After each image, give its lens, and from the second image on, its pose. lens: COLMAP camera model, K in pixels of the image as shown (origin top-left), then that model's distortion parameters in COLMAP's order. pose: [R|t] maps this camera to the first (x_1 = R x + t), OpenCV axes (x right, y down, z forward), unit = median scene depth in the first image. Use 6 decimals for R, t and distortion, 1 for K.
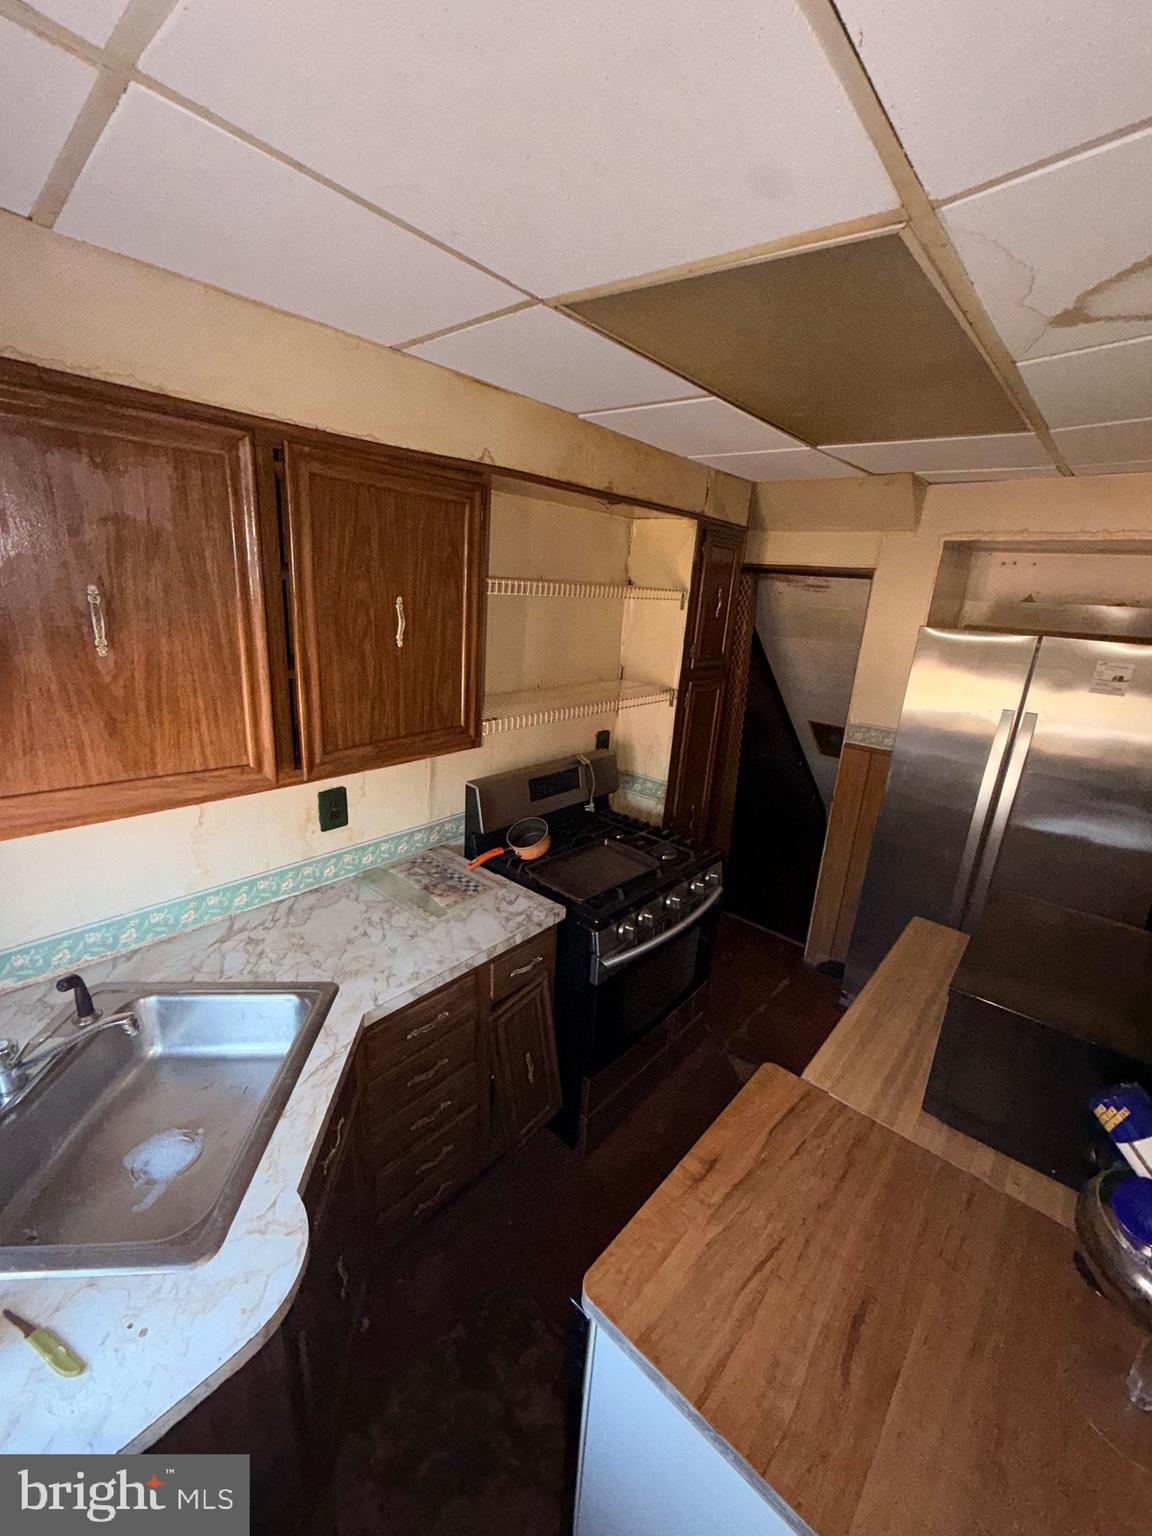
lens RADIAL K [[619.0, 0, 573.2], [0, 619.0, 768.9], [0, 0, 1]] dist [-0.001330, -0.000226]
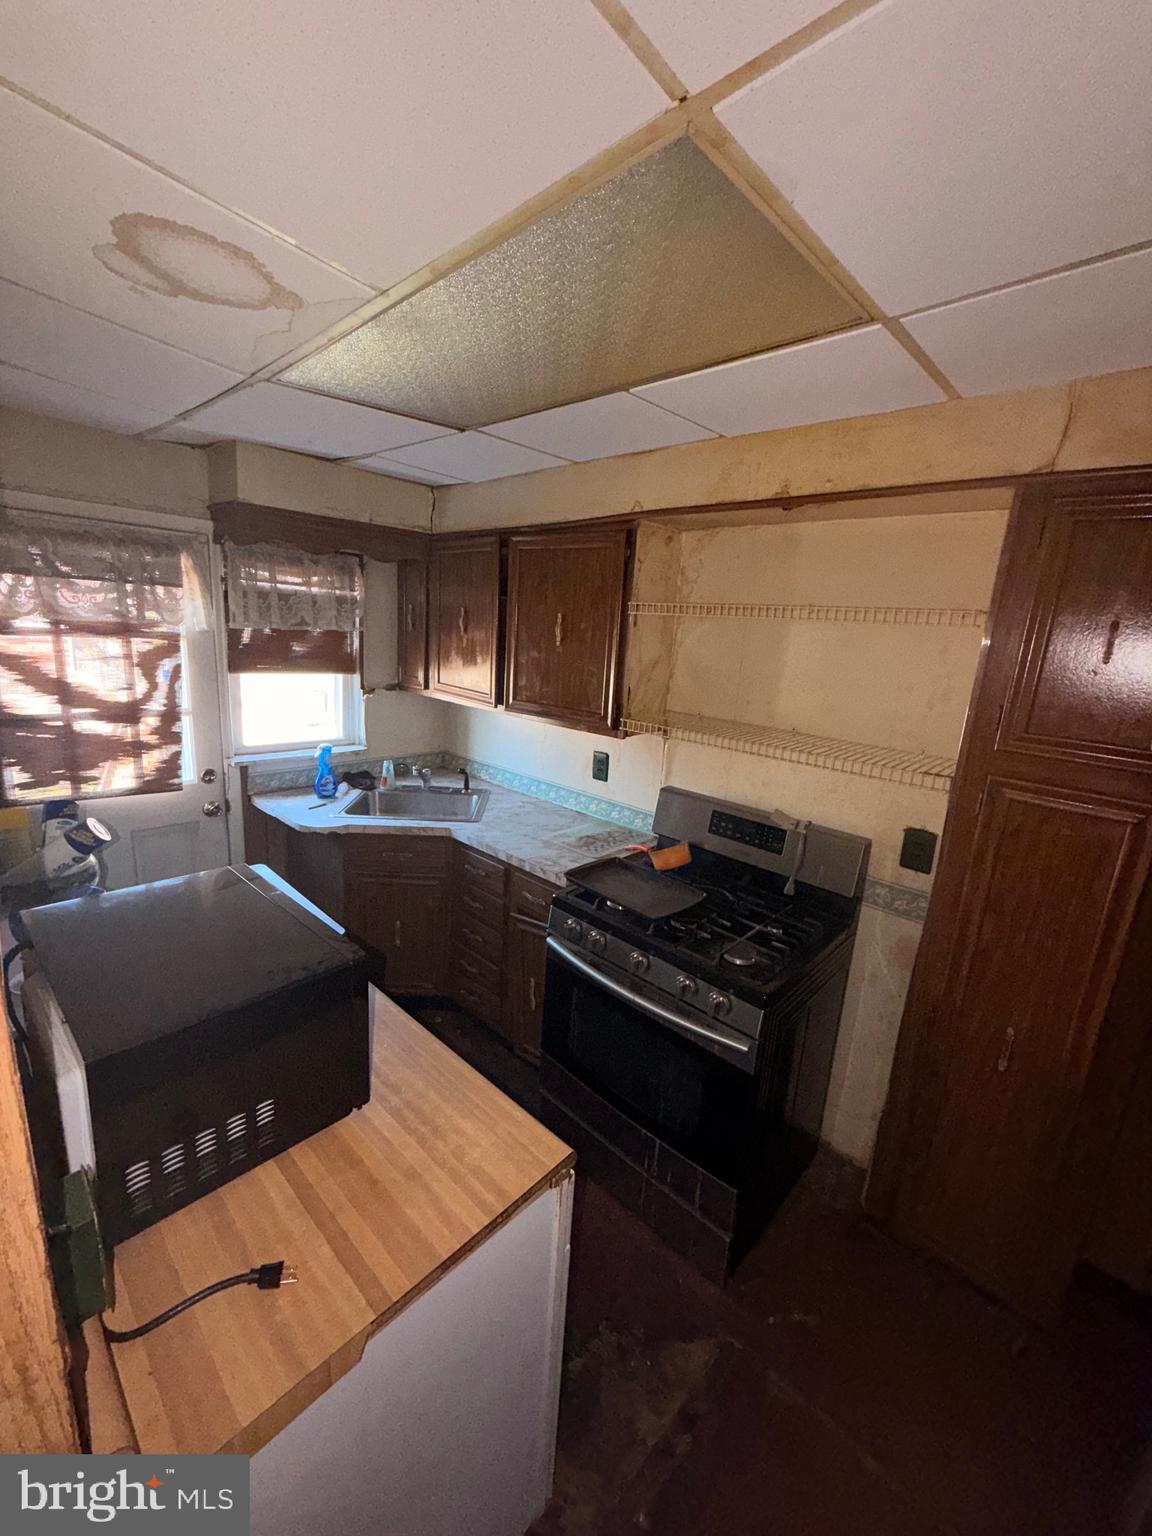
lens RADIAL K [[619.0, 0, 572.3], [0, 619.0, 768.0], [0, 0, 1]] dist [-0.001330, -0.000226]
pose [[-0.039080, 0.164505, -0.985602, 1.101087], [-0.346681, 0.922856, 0.167779, -0.160013], [0.937169, 0.348246, 0.020966, 0.943091]]
